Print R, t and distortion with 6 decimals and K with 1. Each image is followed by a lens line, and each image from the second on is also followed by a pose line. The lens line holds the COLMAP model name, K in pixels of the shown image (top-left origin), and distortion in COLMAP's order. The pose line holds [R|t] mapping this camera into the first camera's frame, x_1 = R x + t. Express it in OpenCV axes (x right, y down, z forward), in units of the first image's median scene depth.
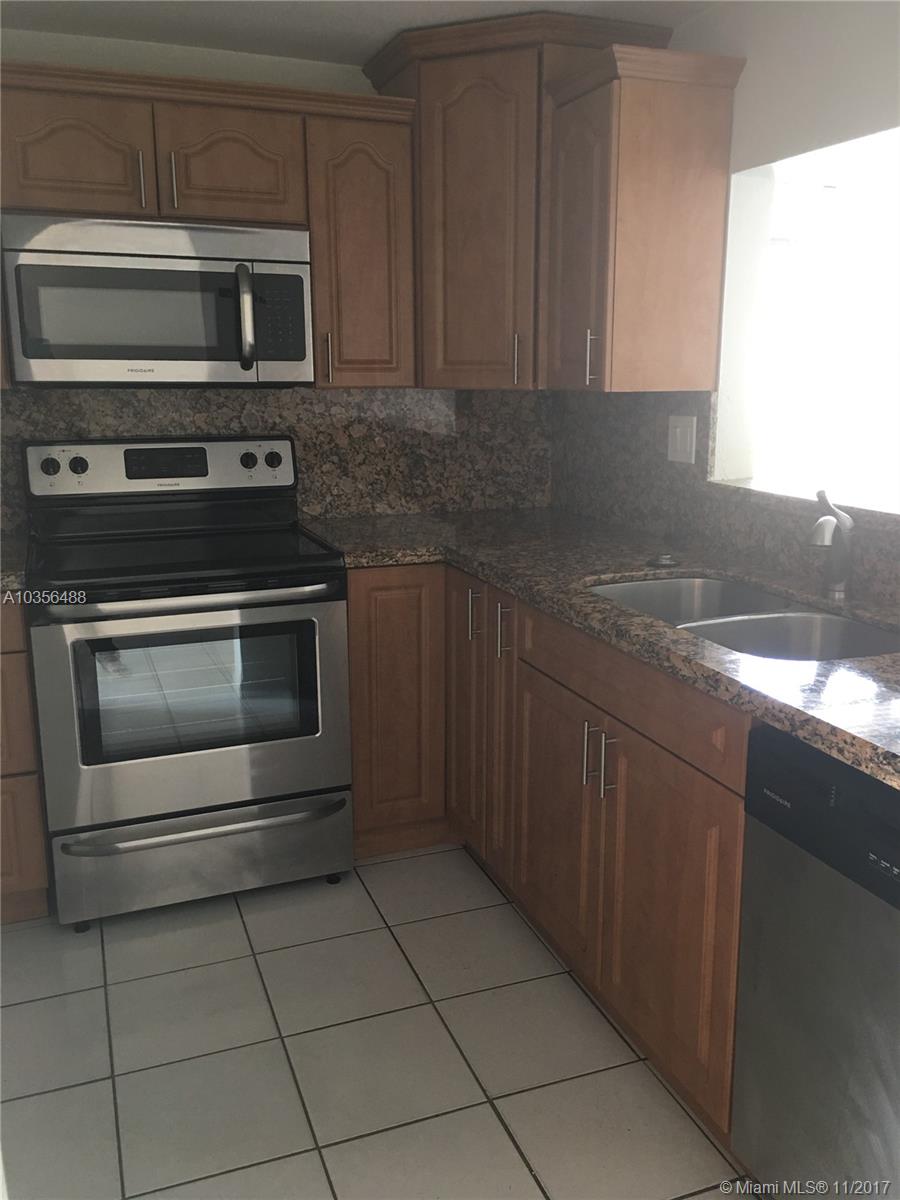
lens RADIAL K [[1035.6, 0, 447.7], [0, 1035.6, 598.2], [0, 0, 1]] dist [0.061432, -0.027629]
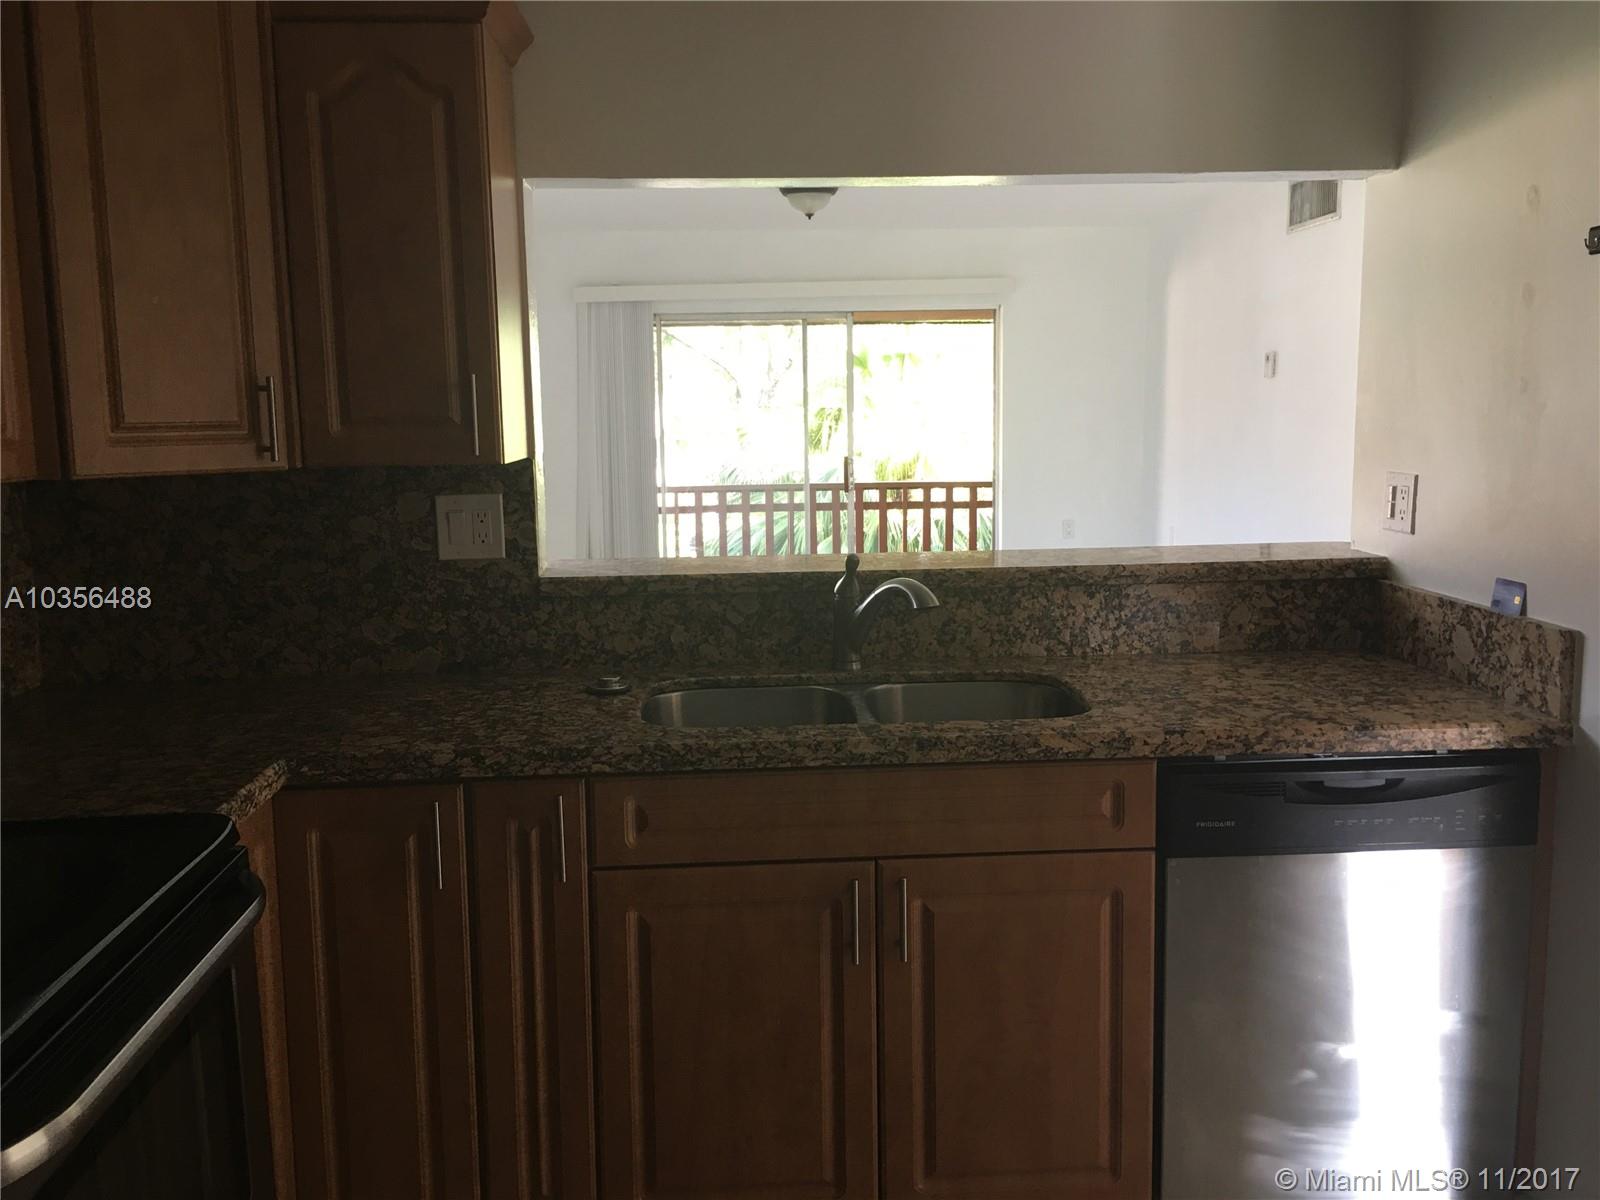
lens RADIAL K [[1380.7, 0, 792.9], [0, 1380.7, 596.1], [0, 0, 1]] dist [0.061432, -0.027629]
pose [[0.283184, -0.133865, 0.949677, -0.837755], [0.223694, 0.972119, 0.070325, -0.170429], [-0.932614, 0.192522, 0.305233, 0.710426]]
